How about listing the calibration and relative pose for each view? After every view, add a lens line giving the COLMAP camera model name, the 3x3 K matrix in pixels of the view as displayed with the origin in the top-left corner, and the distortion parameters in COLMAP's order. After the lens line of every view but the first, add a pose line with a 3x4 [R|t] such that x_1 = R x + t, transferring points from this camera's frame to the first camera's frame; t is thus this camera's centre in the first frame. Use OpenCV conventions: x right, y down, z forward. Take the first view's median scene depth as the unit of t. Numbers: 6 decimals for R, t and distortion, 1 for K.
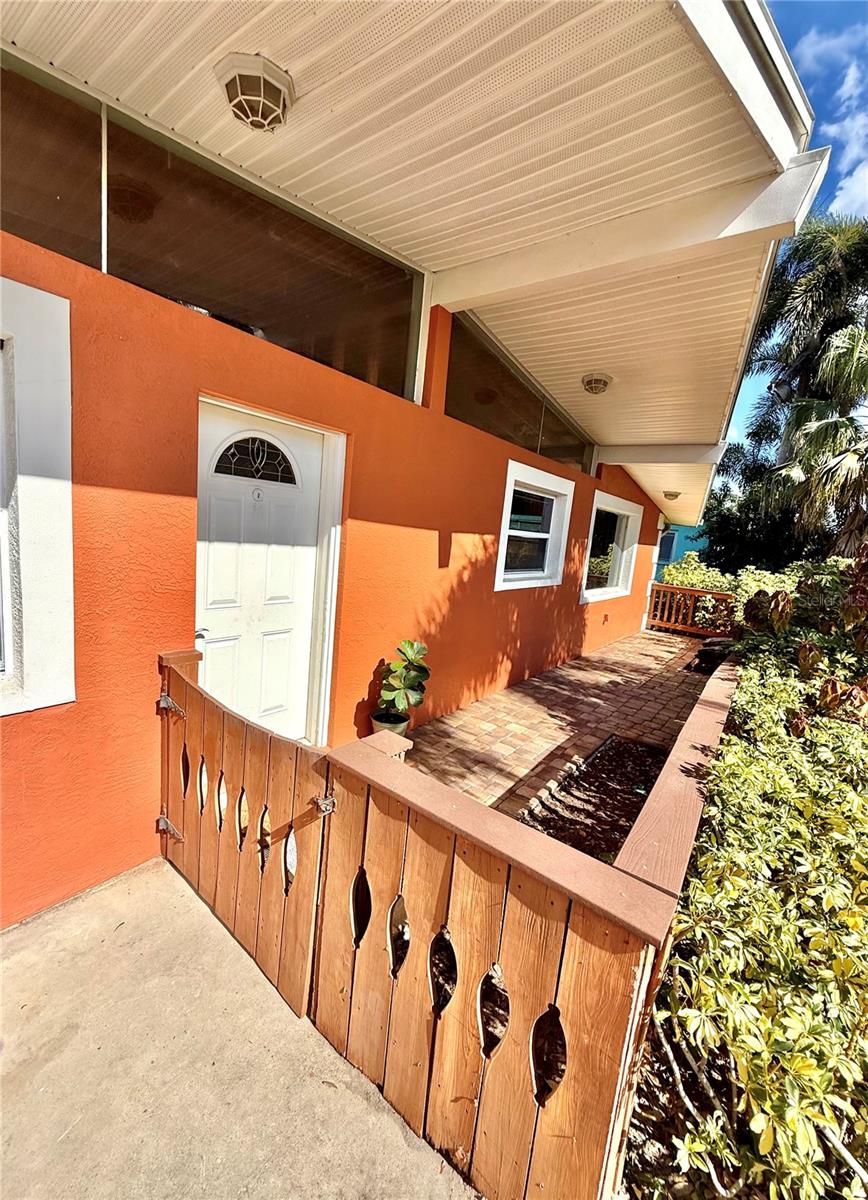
lens RADIAL K [[491.2, 0, 423.5], [0, 491.2, 601.0], [0, 0, 1]] dist [-0.001628, 0.000268]
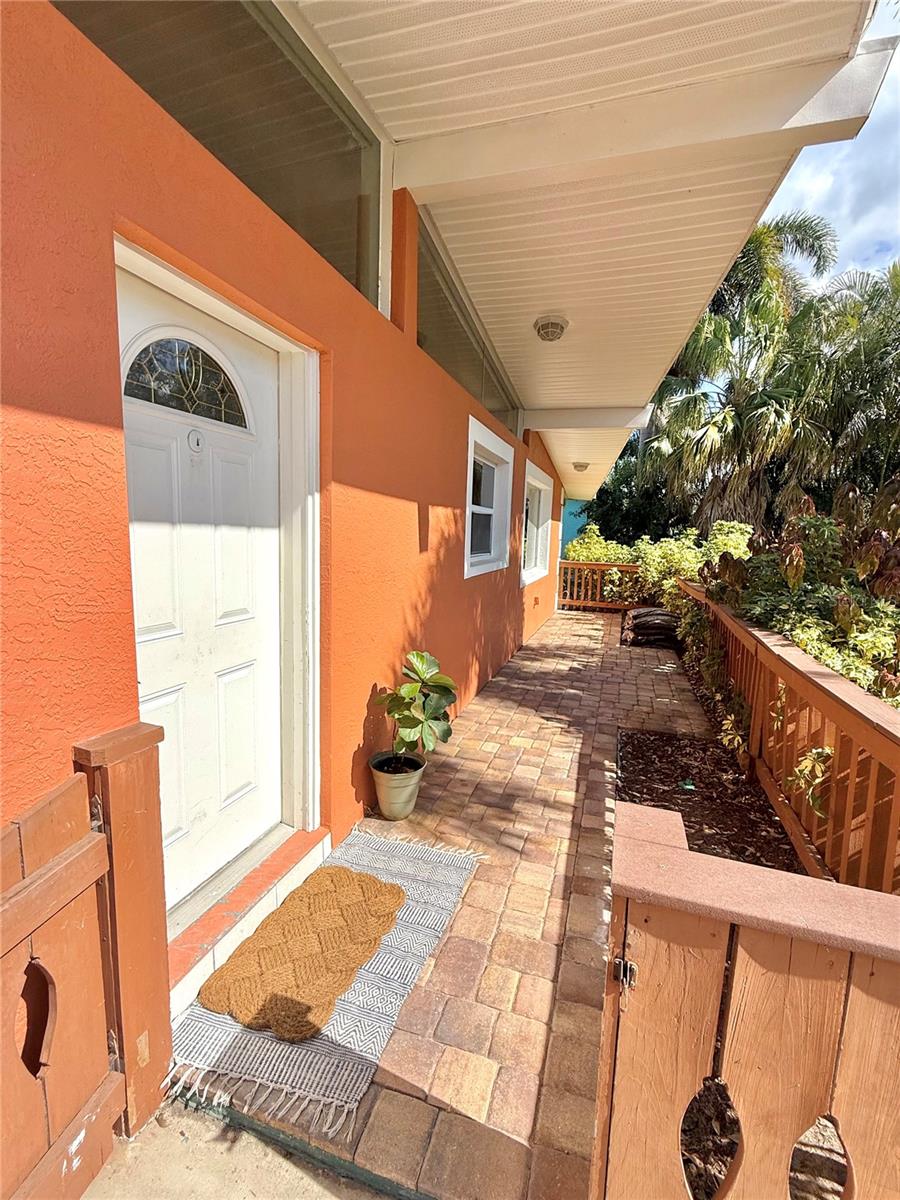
lens RADIAL K [[536.5, 0, 459.4], [0, 536.5, 600.5], [0, 0, 1]] dist [-0.001347, -0.001208]
pose [[0.934011, -0.106849, 0.340890, -0.194960], [0.106371, 0.994122, 0.020151, -0.003840], [-0.341040, 0.017440, 0.939887, 0.202116]]
